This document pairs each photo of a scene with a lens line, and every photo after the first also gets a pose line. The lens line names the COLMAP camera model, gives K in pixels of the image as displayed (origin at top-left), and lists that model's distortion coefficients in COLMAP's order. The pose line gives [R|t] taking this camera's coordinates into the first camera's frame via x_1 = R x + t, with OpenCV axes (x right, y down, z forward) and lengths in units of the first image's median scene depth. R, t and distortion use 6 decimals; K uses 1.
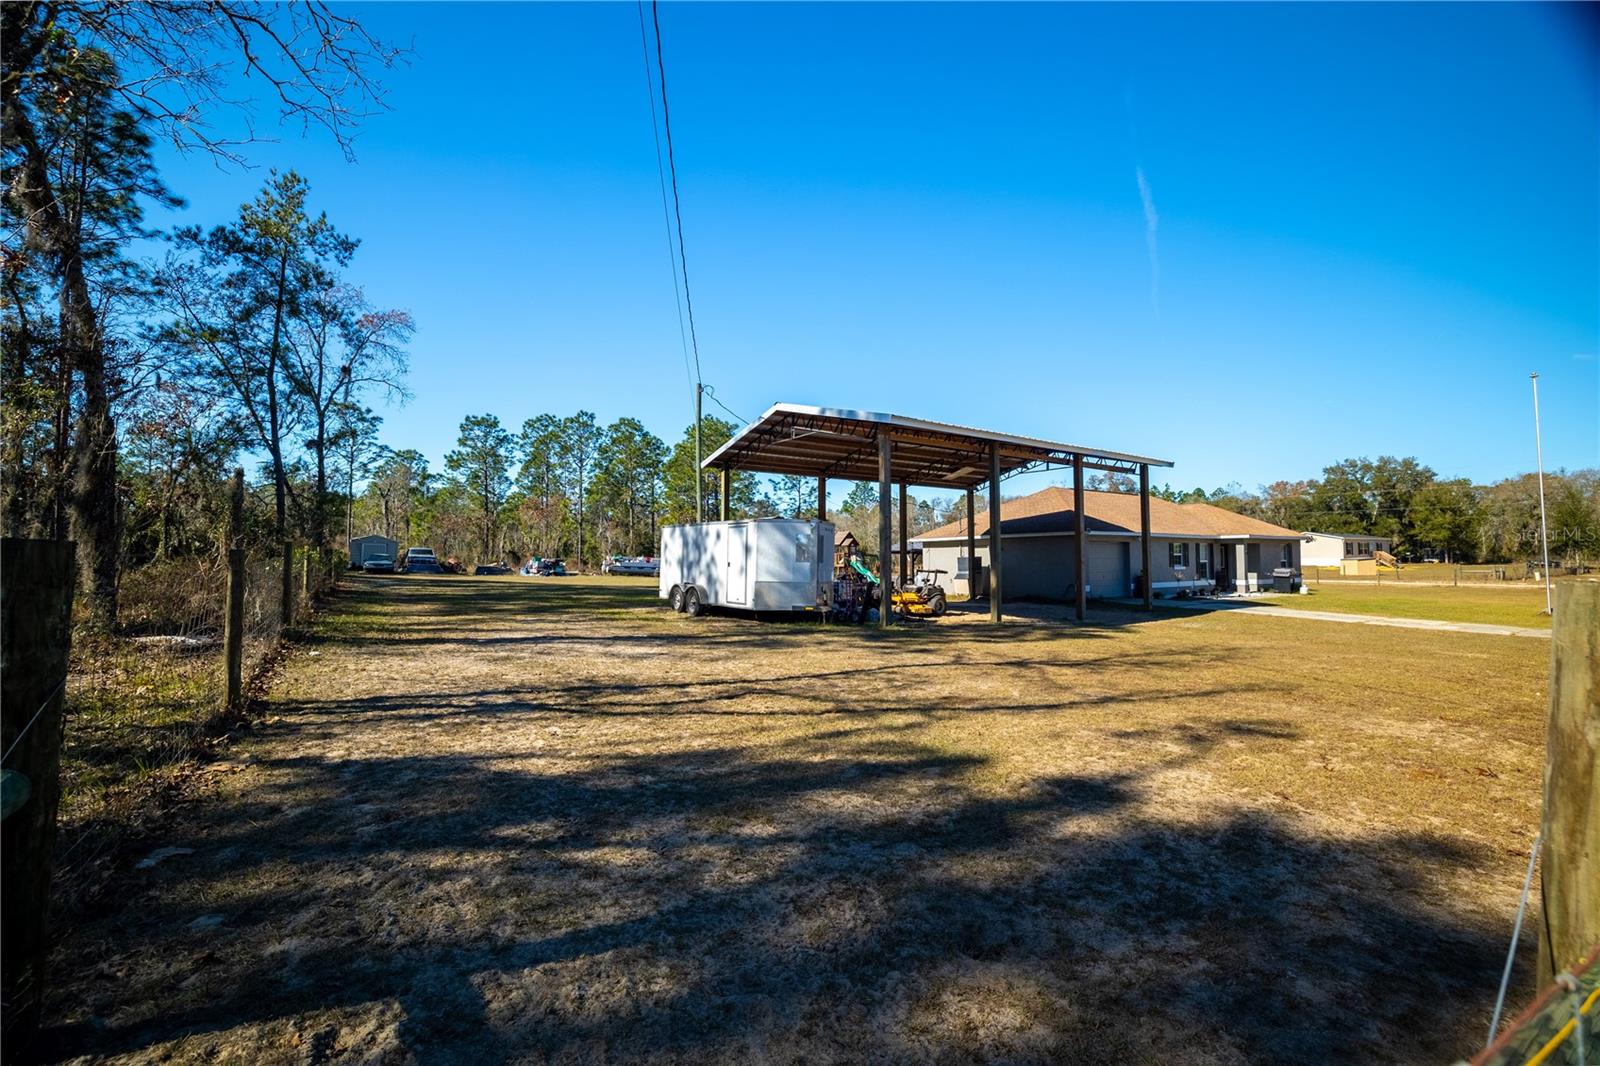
lens RADIAL K [[694.9, 0, 800.0], [0, 694.9, 533.0], [0, 0, 1]] dist [-0.015833, -0.000152]
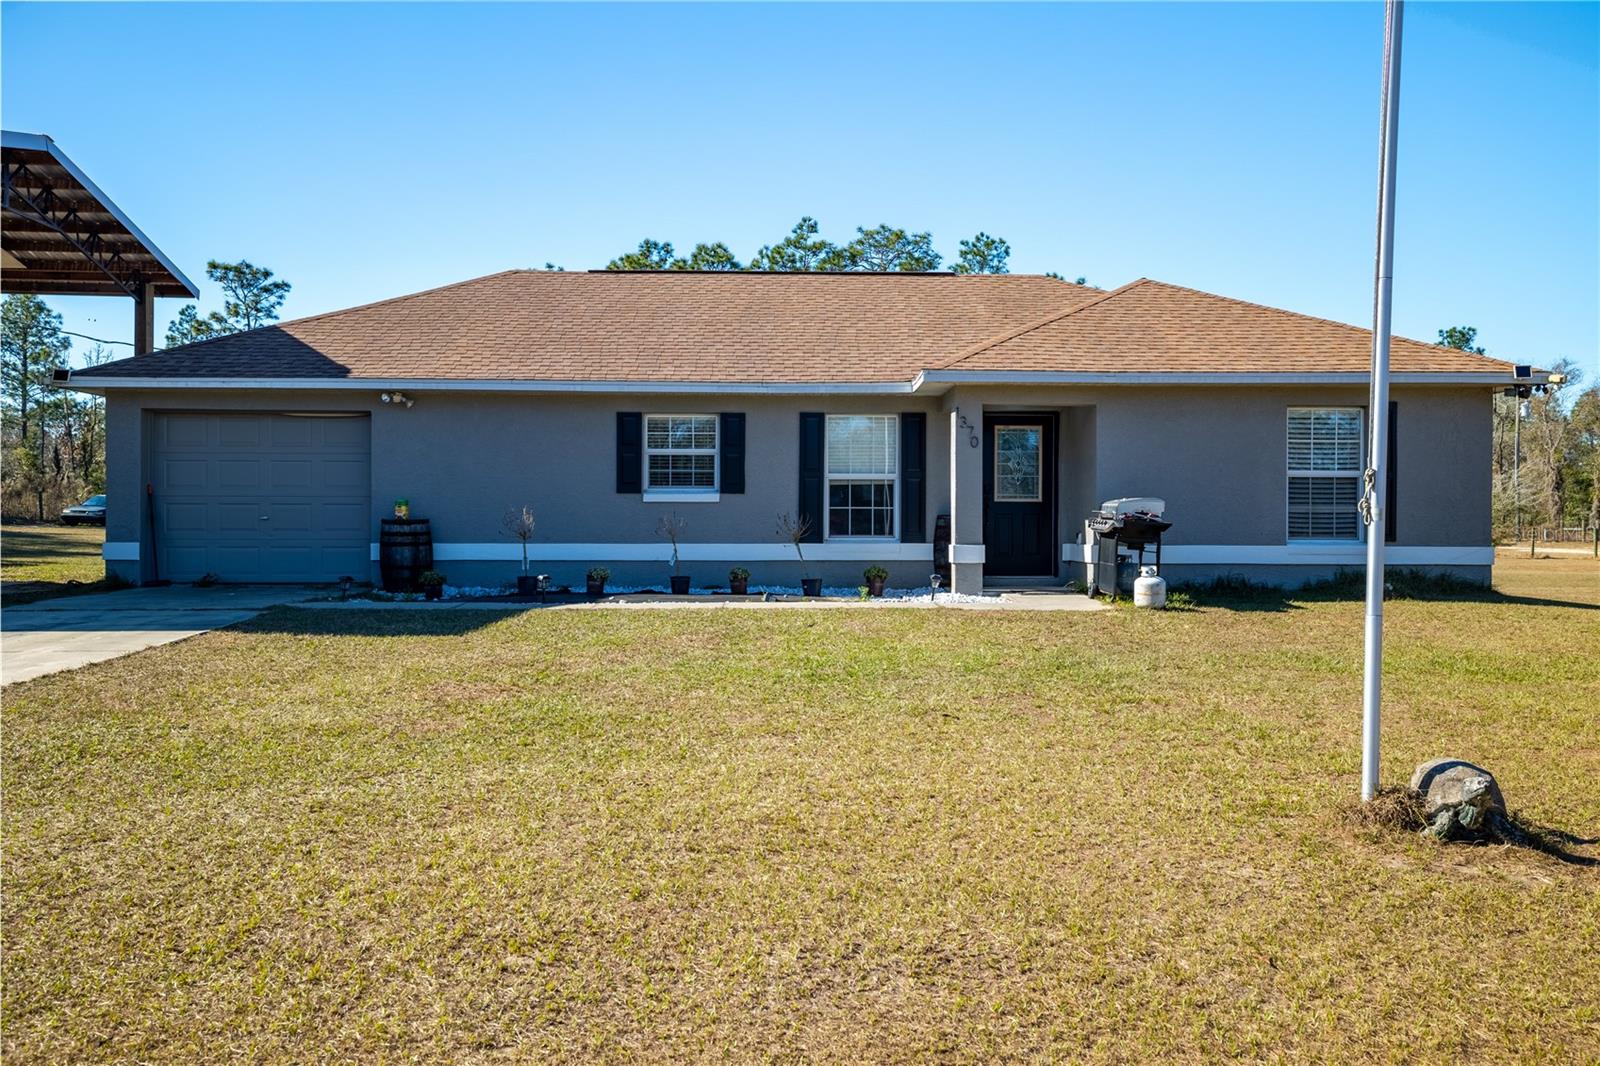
lens RADIAL K [[1267.0, 0, 805.9], [0, 1267.0, 530.6], [0, 0, 1]] dist [0.010512, 0.062128]
pose [[0.834282, 0.008054, -0.551279, 0.395856], [0.015038, 0.999189, 0.037357, 0.020077], [0.551133, -0.039457, 0.833484, 0.258144]]
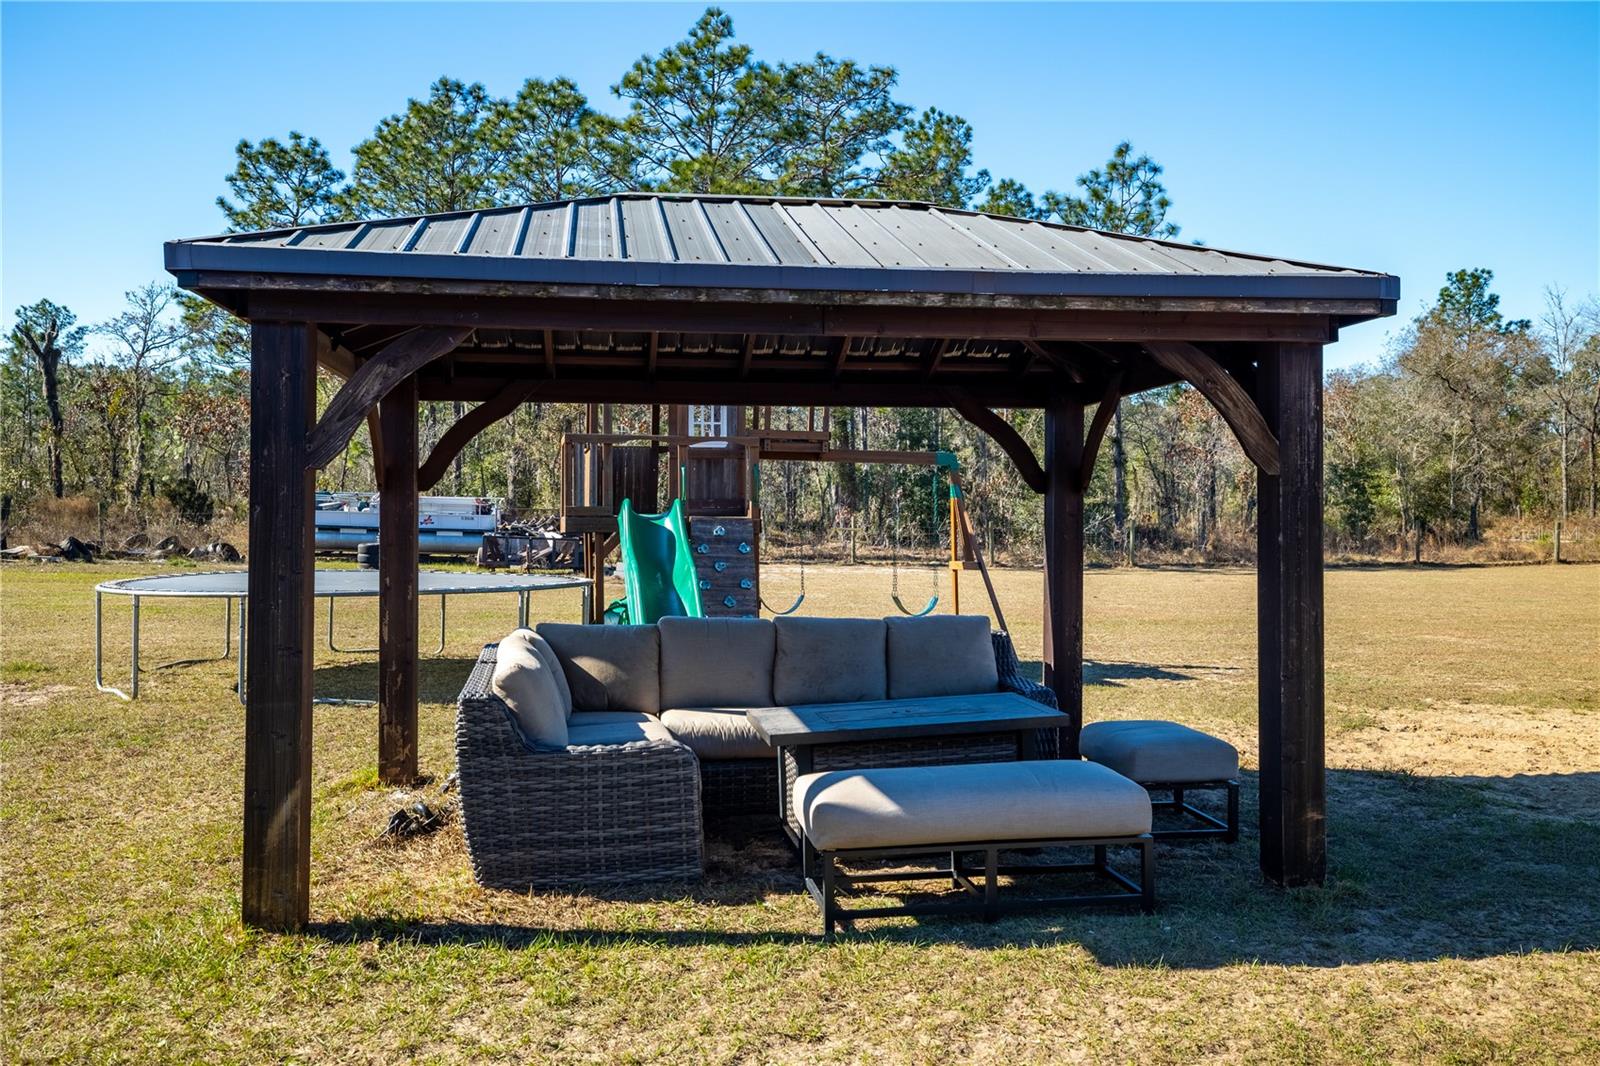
lens RADIAL K [[1292.5, 0, 817.9], [0, 1292.5, 560.1], [0, 0, 1]] dist [0.016131, 0.035362]
pose [[0.902288, 0.012153, -0.430963, 0.149796], [0.021248, 0.997135, 0.072604, 0.025150], [0.430611, -0.074666, 0.899444, 0.559160]]
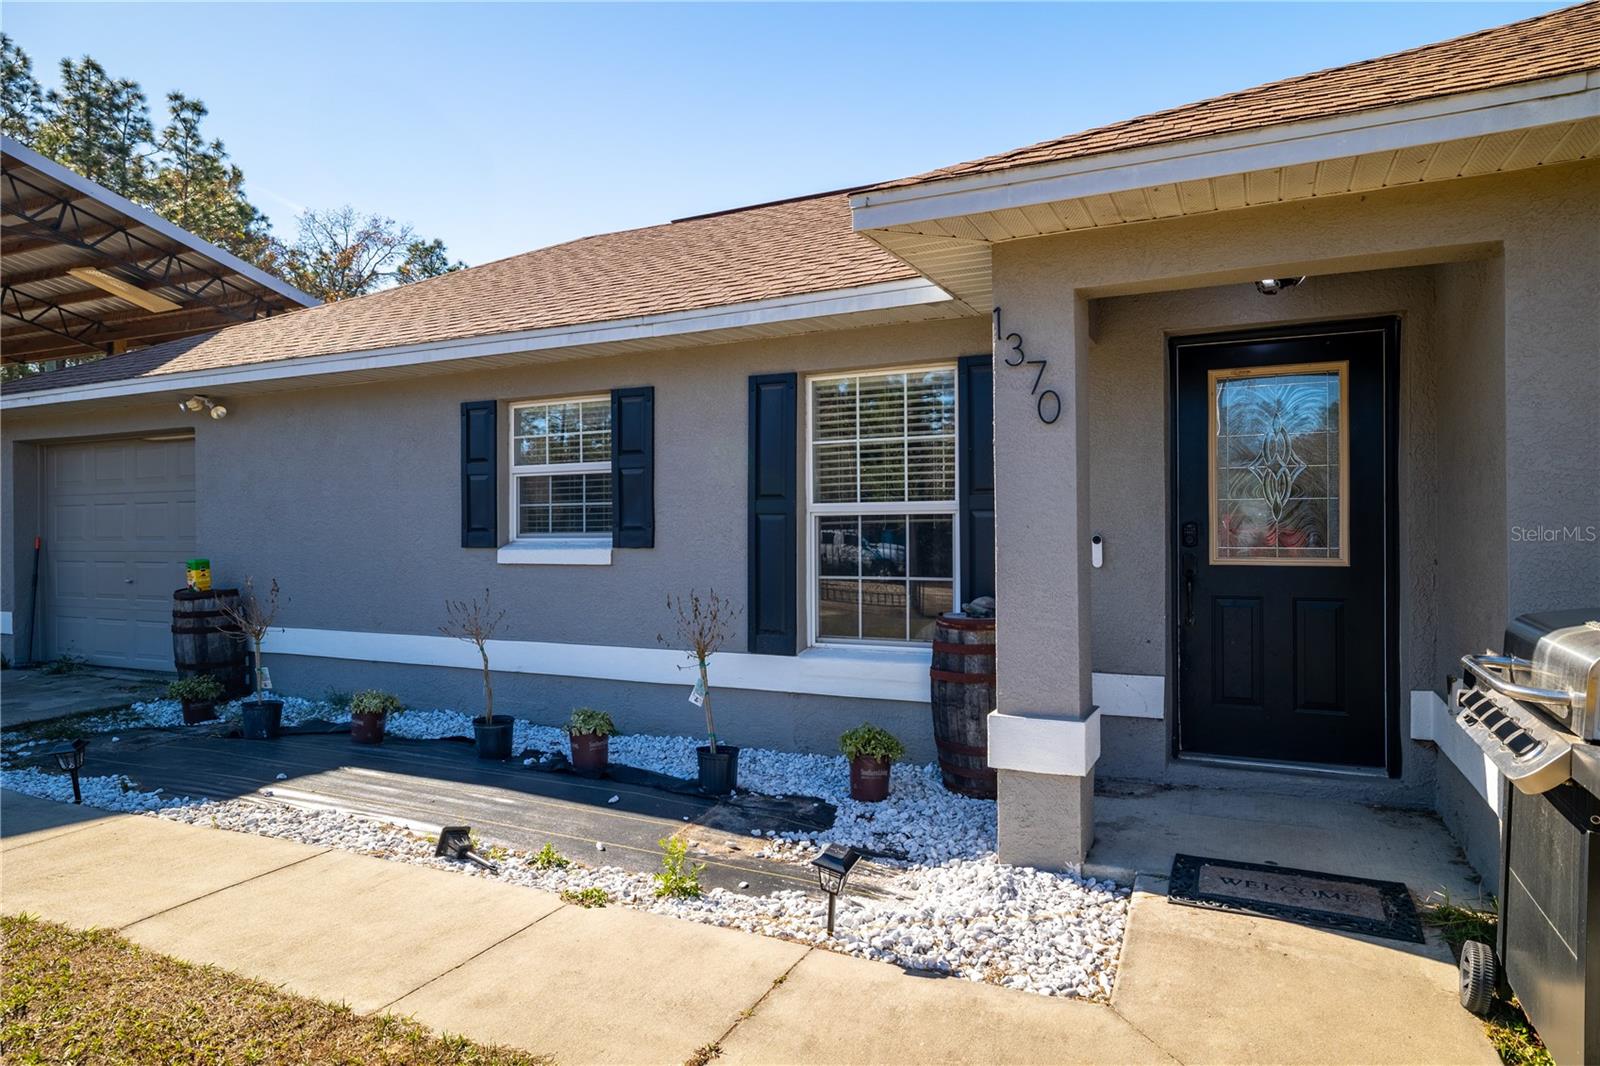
lens RADIAL K [[992.7, 0, 800.0], [0, 992.7, 533.0], [0, 0, 1]] dist [0.018296, 0.001763]
pose [[0.468703, -0.009739, -0.883302, 0.343090], [0.031210, 0.999497, 0.005540, 0.020394], [0.882805, -0.030165, 0.468771, 0.420354]]
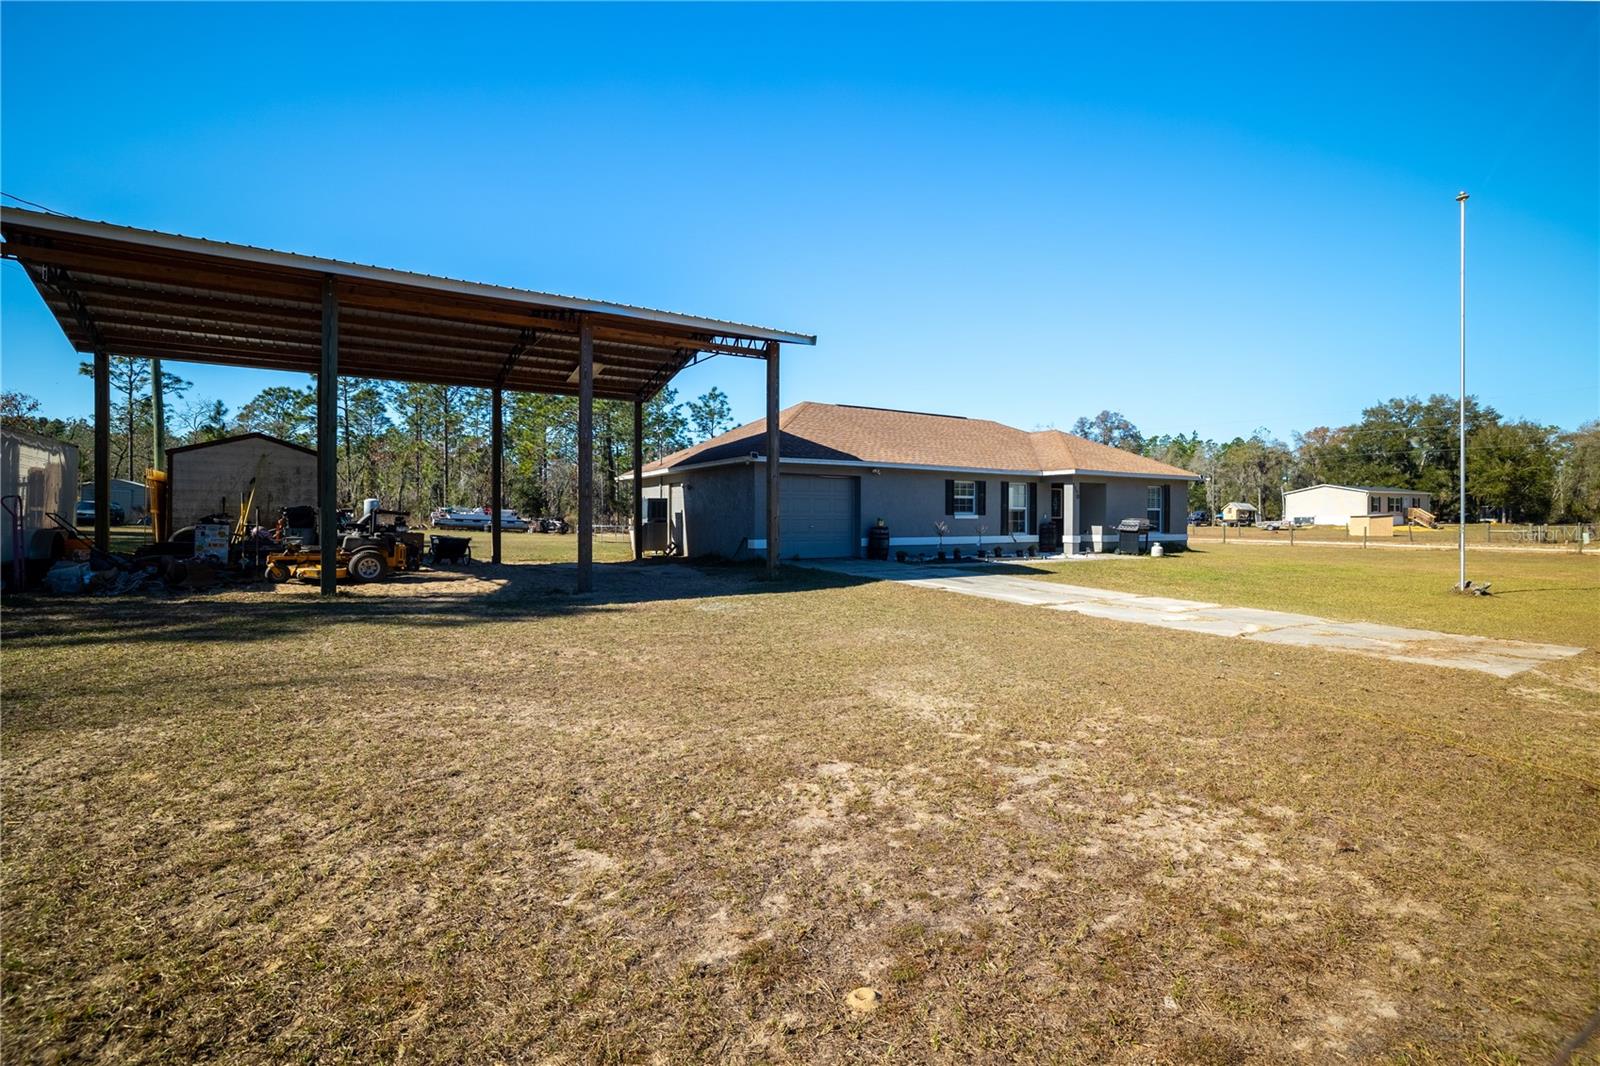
lens RADIAL K [[744.6, 0, 806.0], [0, 744.6, 532.7], [0, 0, 1]] dist [-0.042604, 0.017136]
pose [[0.998997, 0.006531, -0.044303, 0.187782], [-0.003971, 0.998331, 0.057606, 0.010822], [0.044605, -0.057372, 0.997356, 0.113592]]
